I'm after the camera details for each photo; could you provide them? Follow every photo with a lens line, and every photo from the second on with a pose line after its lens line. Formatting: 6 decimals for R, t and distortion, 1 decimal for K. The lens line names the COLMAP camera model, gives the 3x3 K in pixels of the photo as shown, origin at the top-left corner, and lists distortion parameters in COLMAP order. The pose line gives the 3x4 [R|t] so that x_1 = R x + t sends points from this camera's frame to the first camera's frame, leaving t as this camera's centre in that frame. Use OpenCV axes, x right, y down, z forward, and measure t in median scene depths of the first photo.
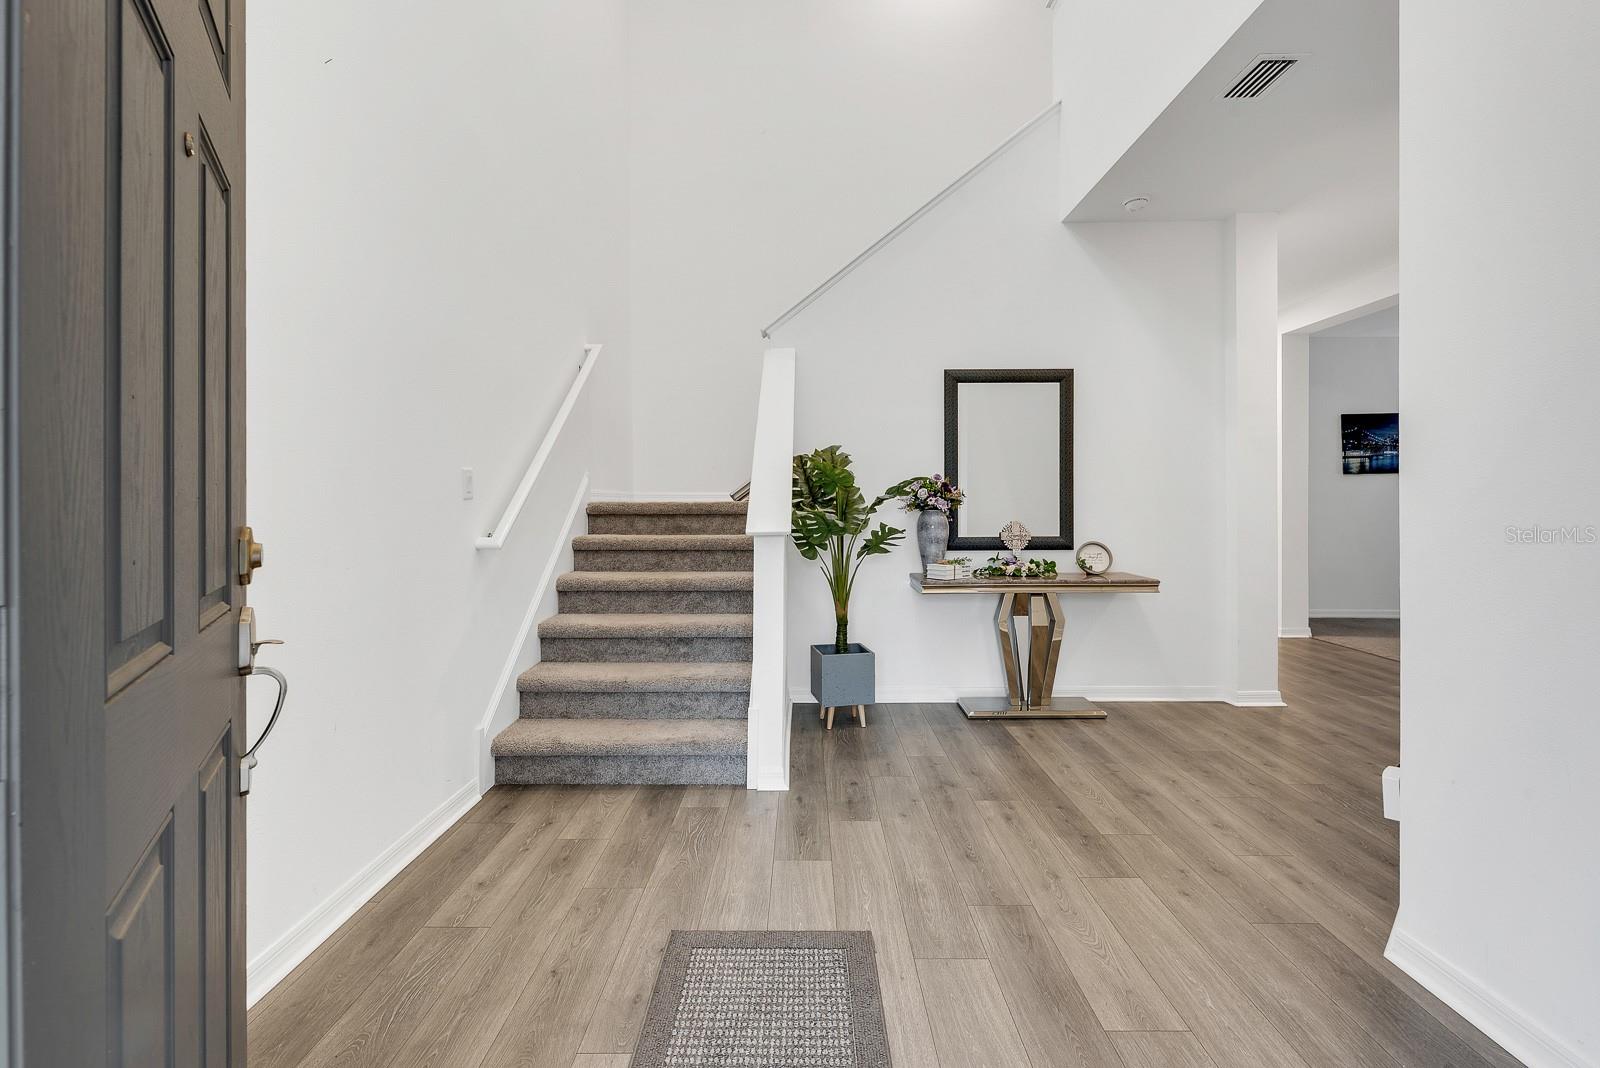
lens RADIAL K [[705.4, 0, 789.4], [0, 705.4, 495.0], [0, 0, 1]] dist [0.004350, 0.000266]
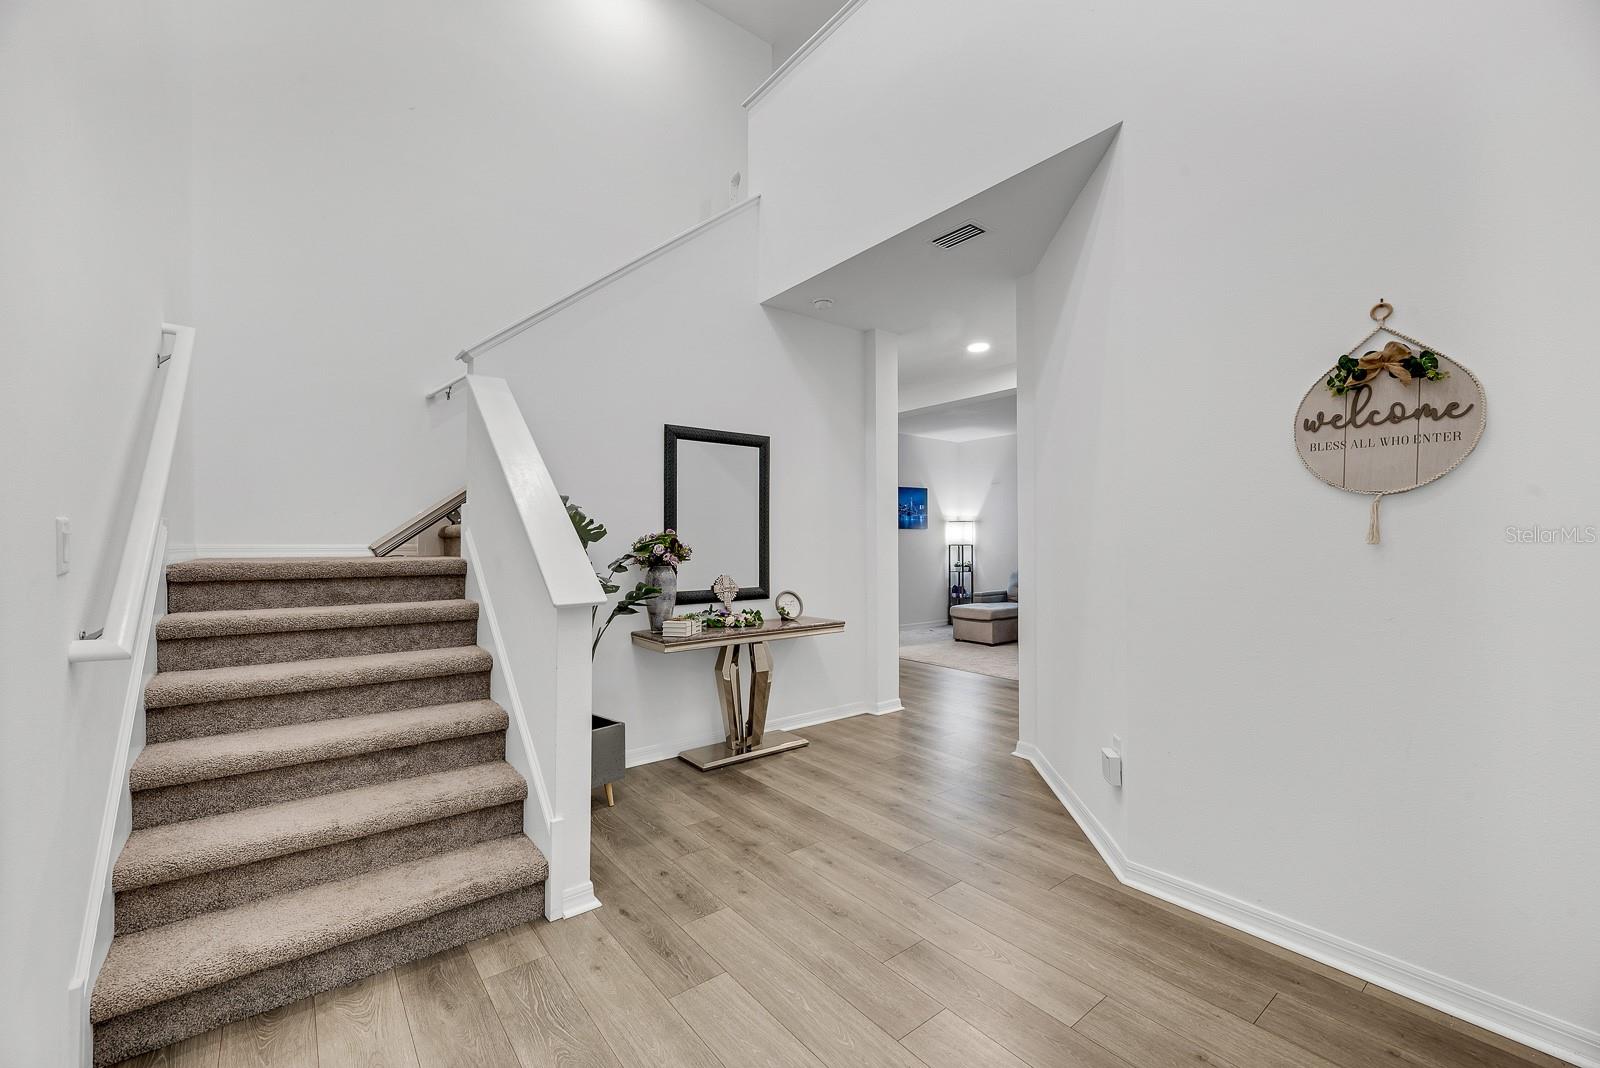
lens RADIAL K [[659.7, 0, 792.8], [0, 659.7, 532.3], [0, 0, 1]] dist [-0.000588, -0.000111]
pose [[0.778827, 0.011056, 0.627141, -0.249536], [-0.006068, 0.999931, -0.010093, -0.018916], [-0.627209, 0.004056, 0.778840, 0.181484]]
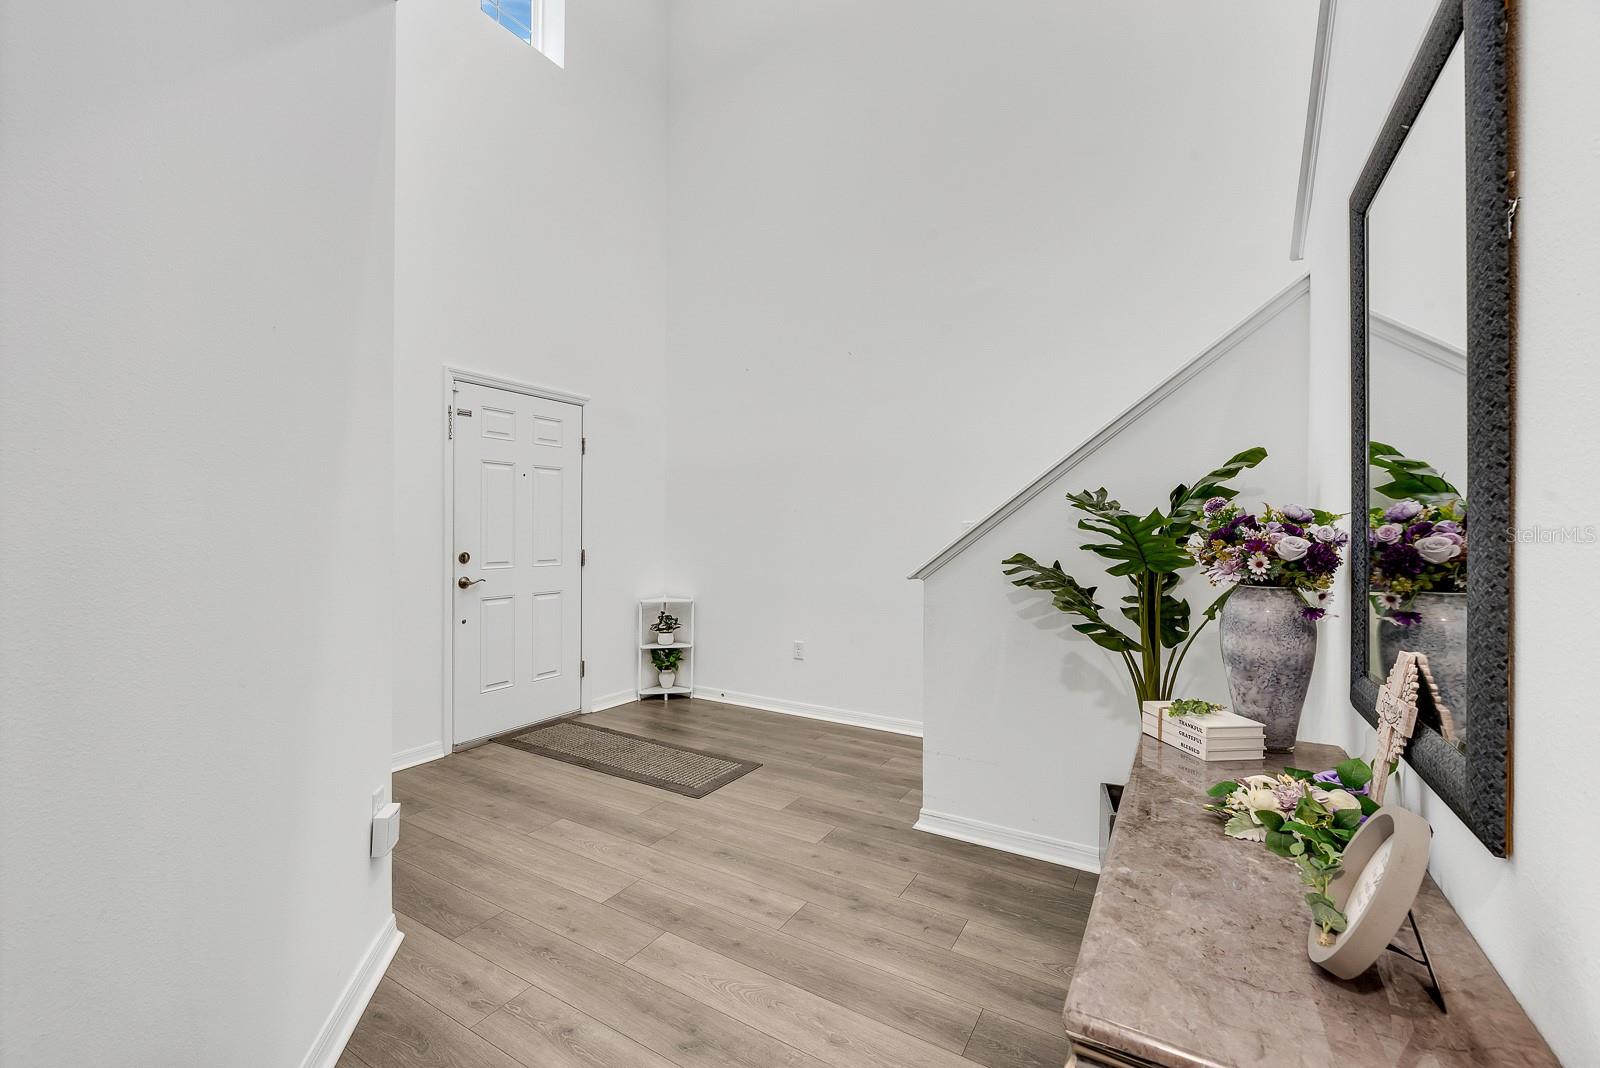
lens RADIAL K [[660.2, 0, 798.1], [0, 660.2, 536.1], [0, 0, 1]] dist [0.000173, -0.000021]
pose [[-0.488591, 0.003952, -0.872504, 0.713377], [0.003292, 0.999991, 0.002686, -0.011491], [0.872507, -0.001559, -0.488600, 1.021670]]
